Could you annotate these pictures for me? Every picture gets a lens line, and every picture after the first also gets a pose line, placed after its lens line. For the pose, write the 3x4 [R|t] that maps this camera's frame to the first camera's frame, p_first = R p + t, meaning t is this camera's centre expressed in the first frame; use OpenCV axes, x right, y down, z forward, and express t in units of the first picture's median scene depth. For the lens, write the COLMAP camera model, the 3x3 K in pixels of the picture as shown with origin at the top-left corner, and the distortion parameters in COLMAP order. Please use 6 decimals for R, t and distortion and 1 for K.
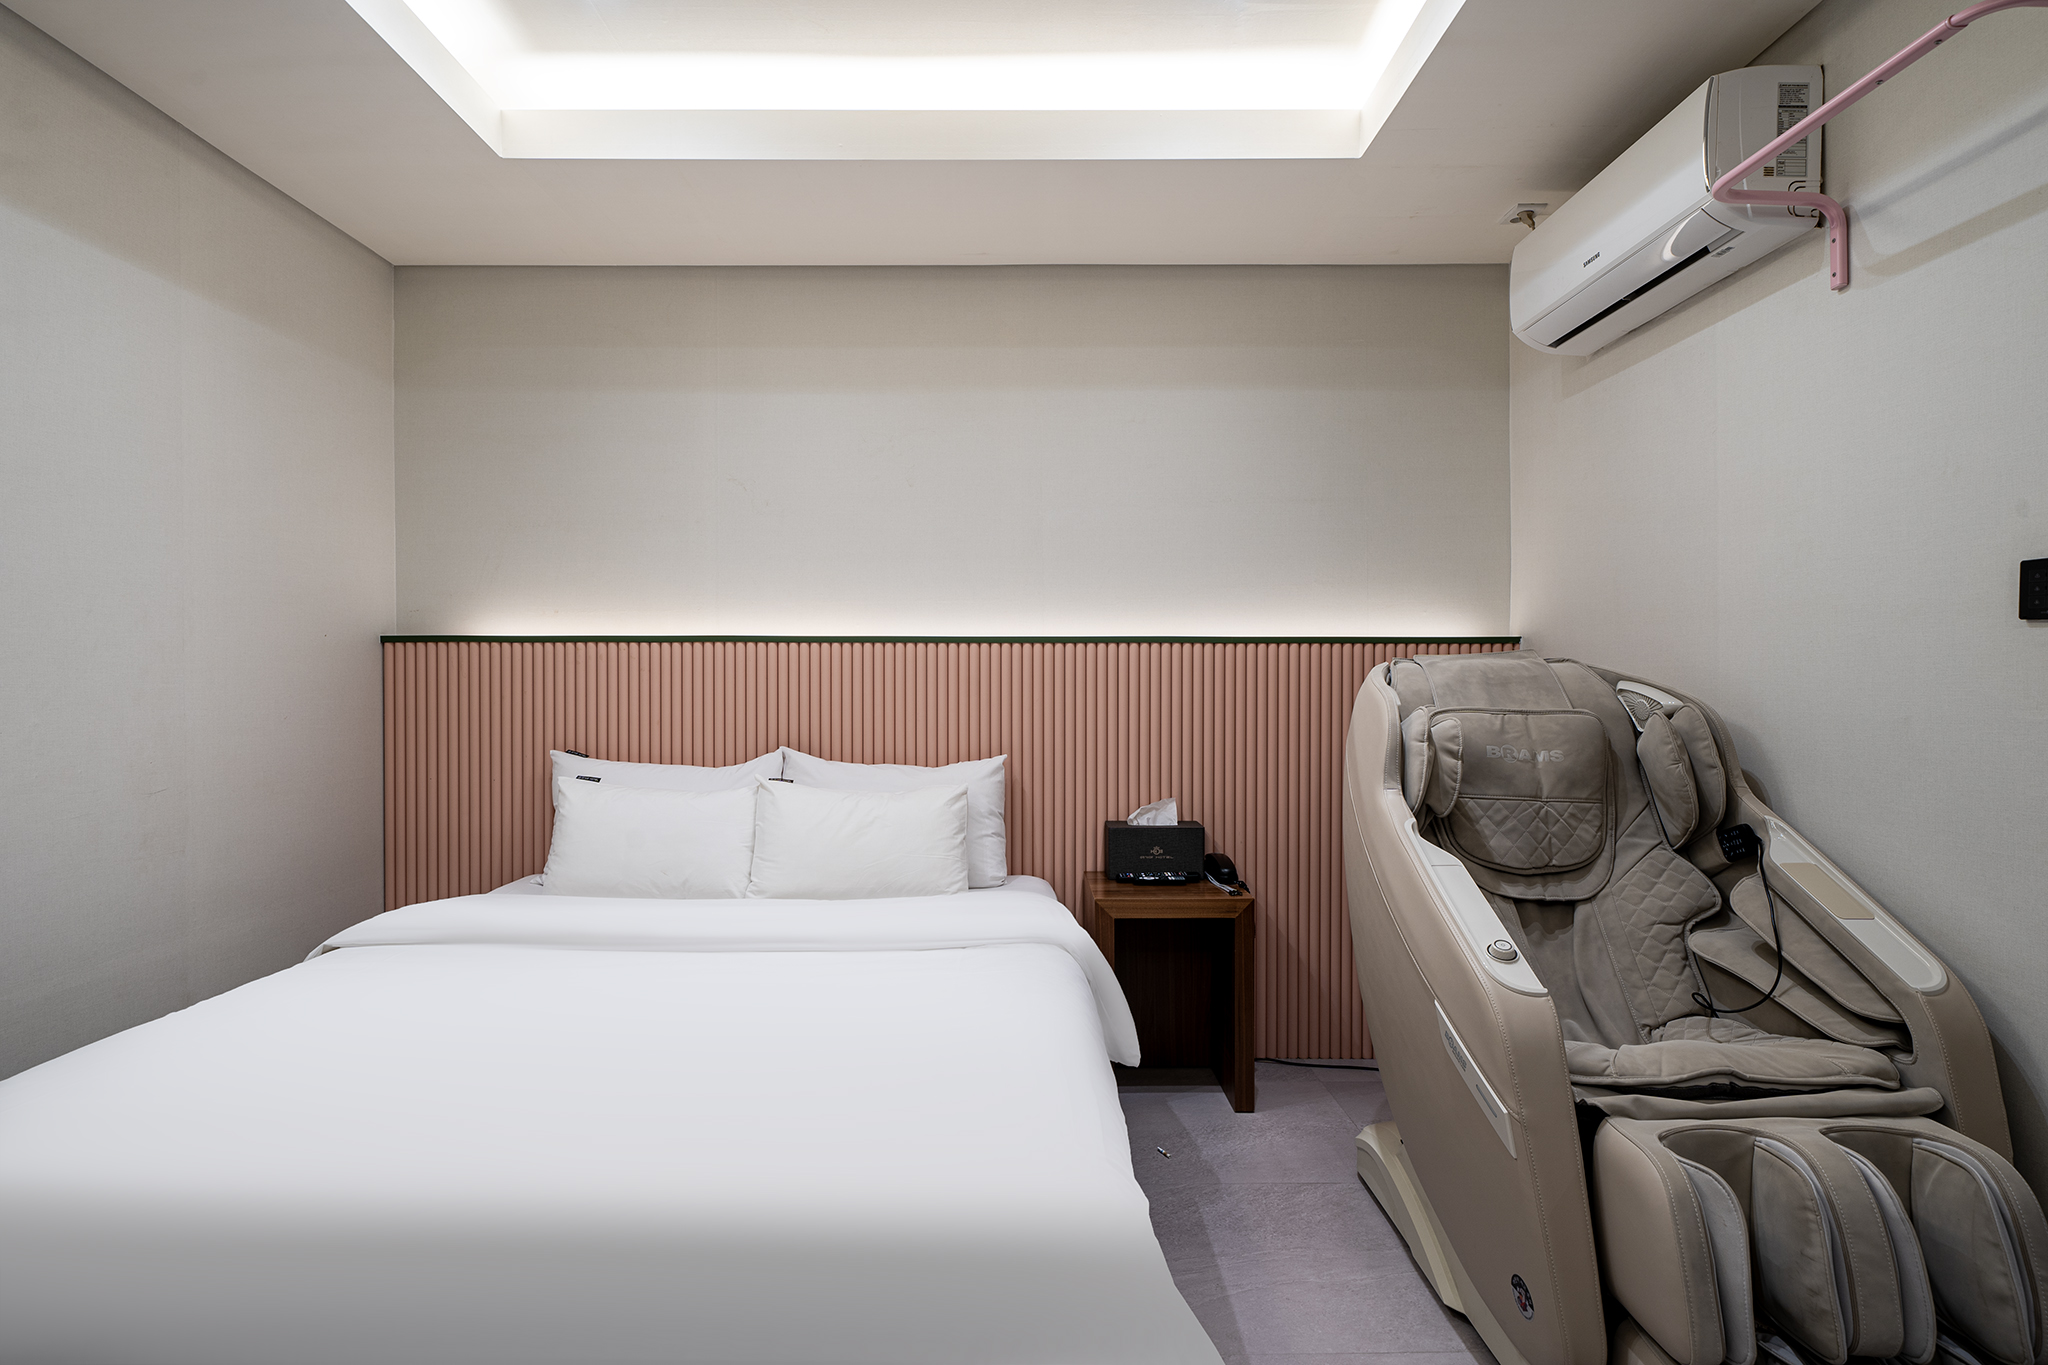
lens RADIAL K [[1114.0, 0, 1023.4], [0, 1114.0, 690.1], [0, 0, 1]] dist [0.004177, 0.001112]
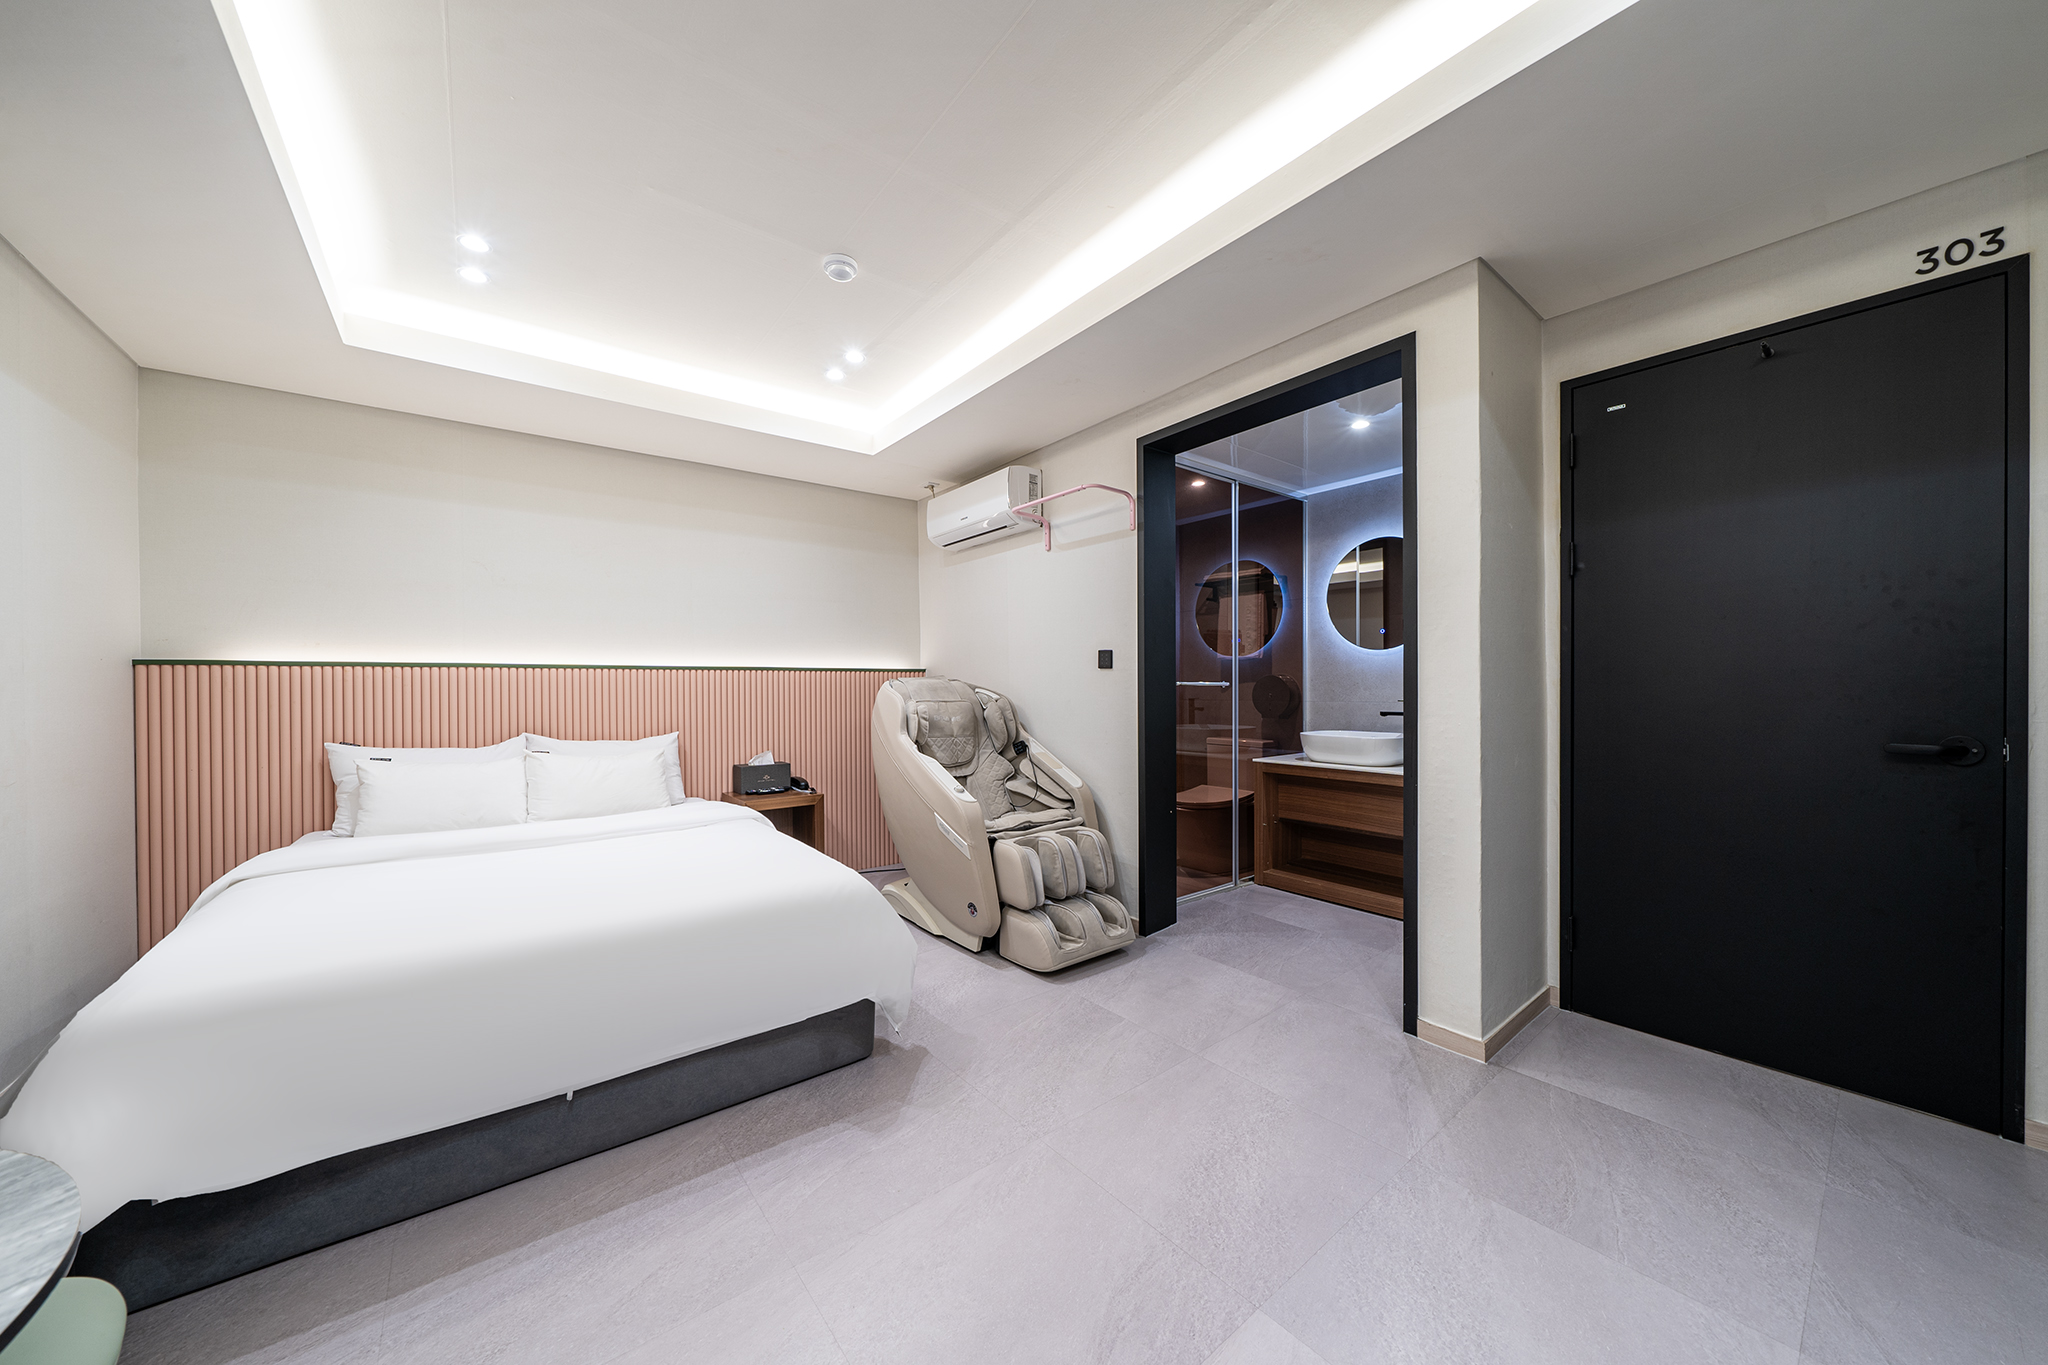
lens RADIAL K [[706.1, 0, 1020.4], [0, 706.1, 690.9], [0, 0, 1]] dist [-0.000002, -0.000146]
pose [[0.793346, -0.009460, 0.608698, -0.378296], [0.012818, 0.999917, -0.001167, 0.000549], [-0.608637, 0.008728, 0.793401, -0.342069]]
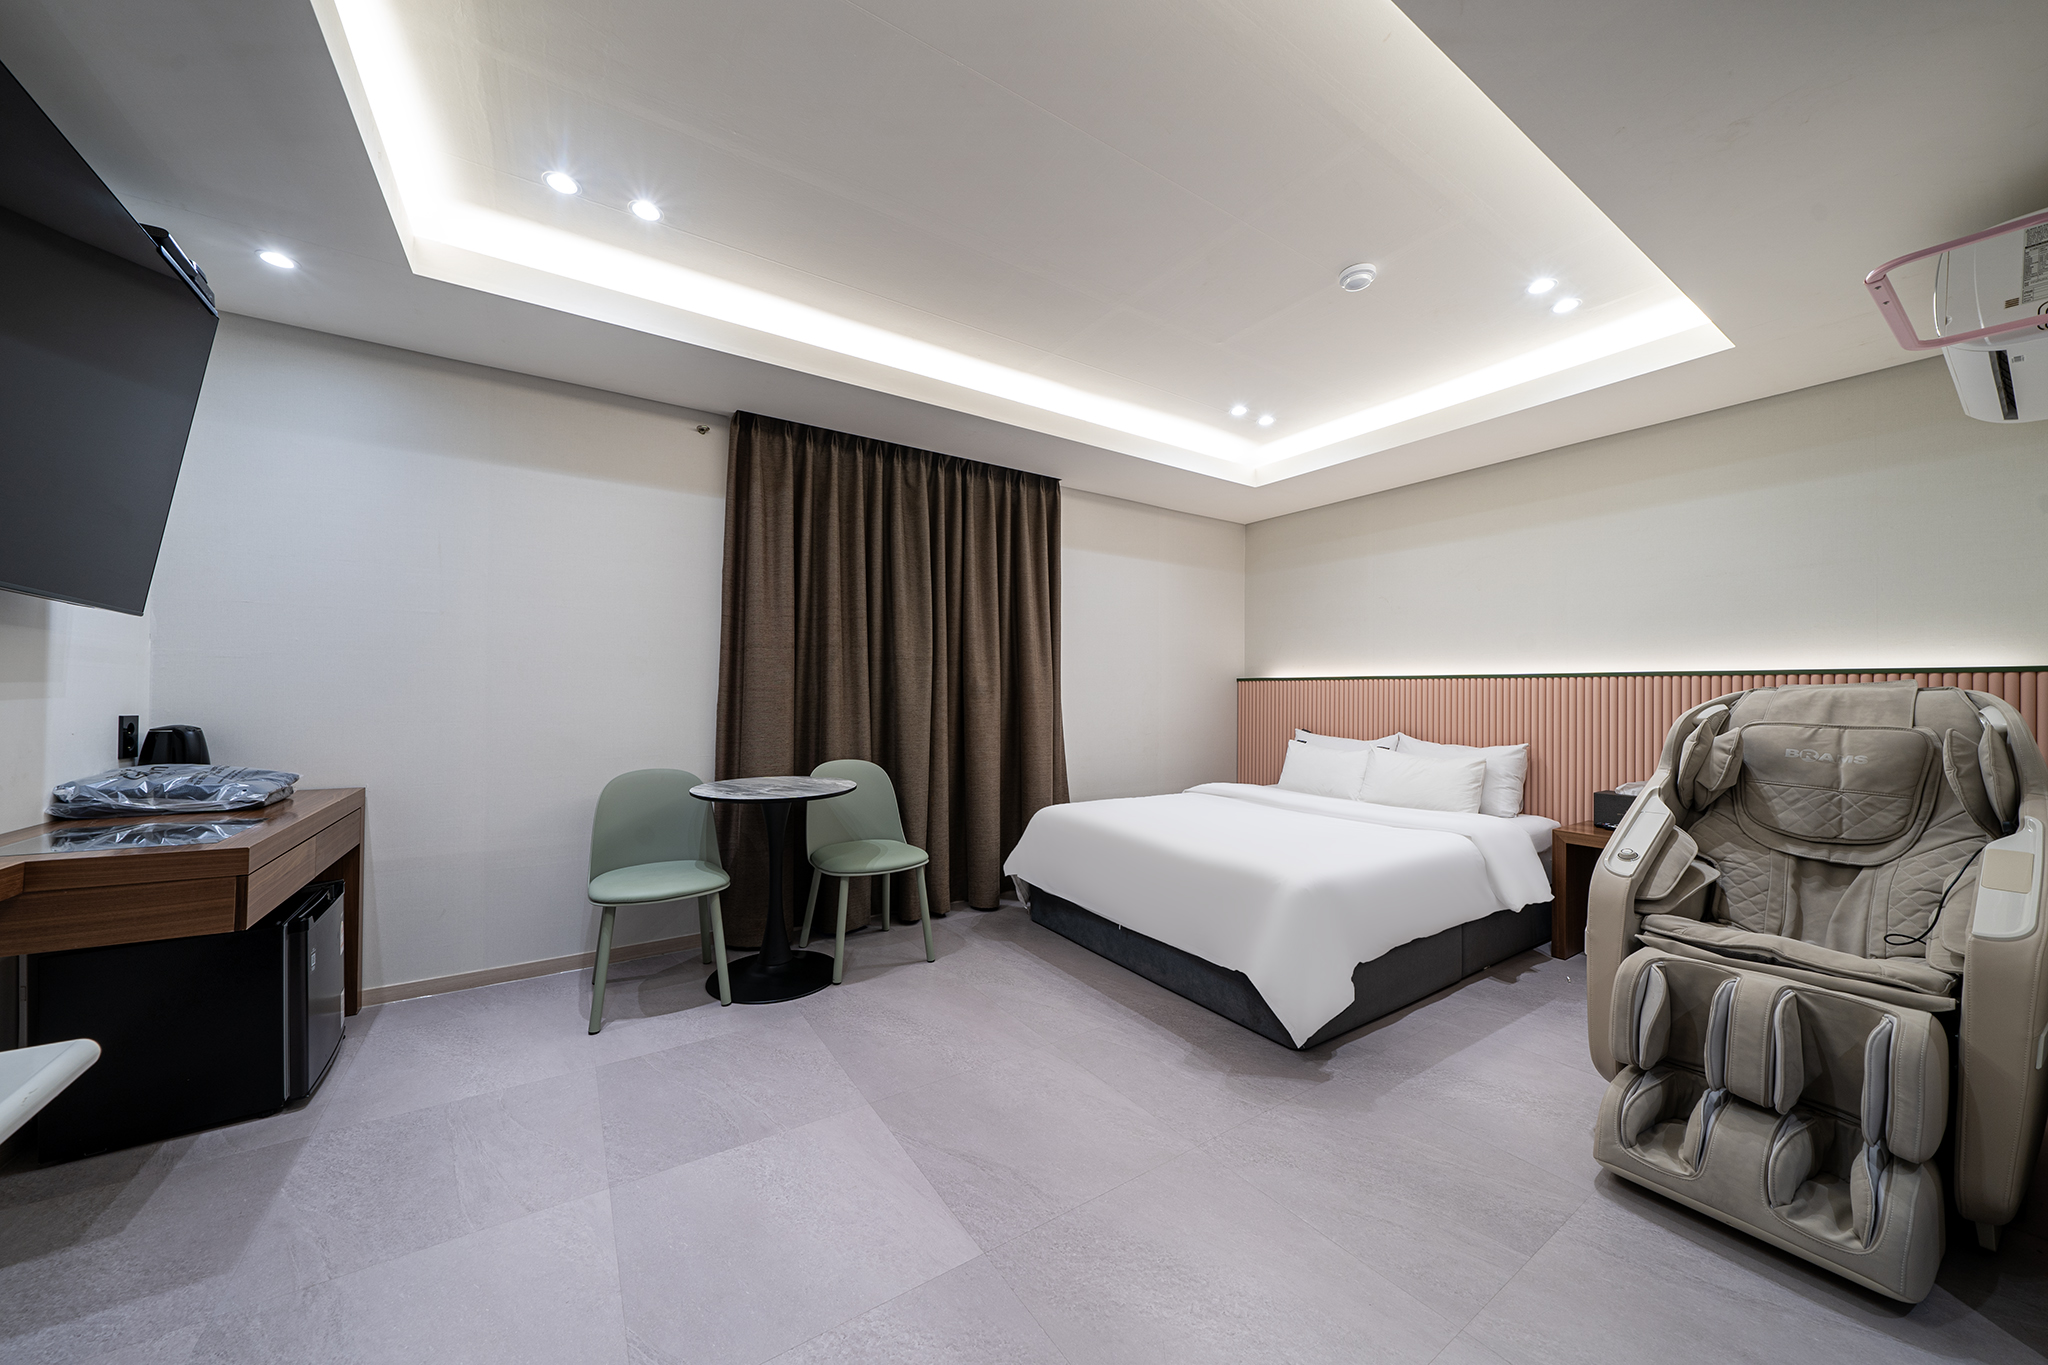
lens RADIAL K [[706.1, 0, 1020.4], [0, 706.1, 690.9], [0, 0, 1]] dist [-0.000002, -0.000146]
pose [[0.543165, 0.000963, -0.839626, 0.656824], [-0.014729, 0.999856, -0.008381, -0.002497], [0.839497, 0.016919, 0.543101, -0.330480]]
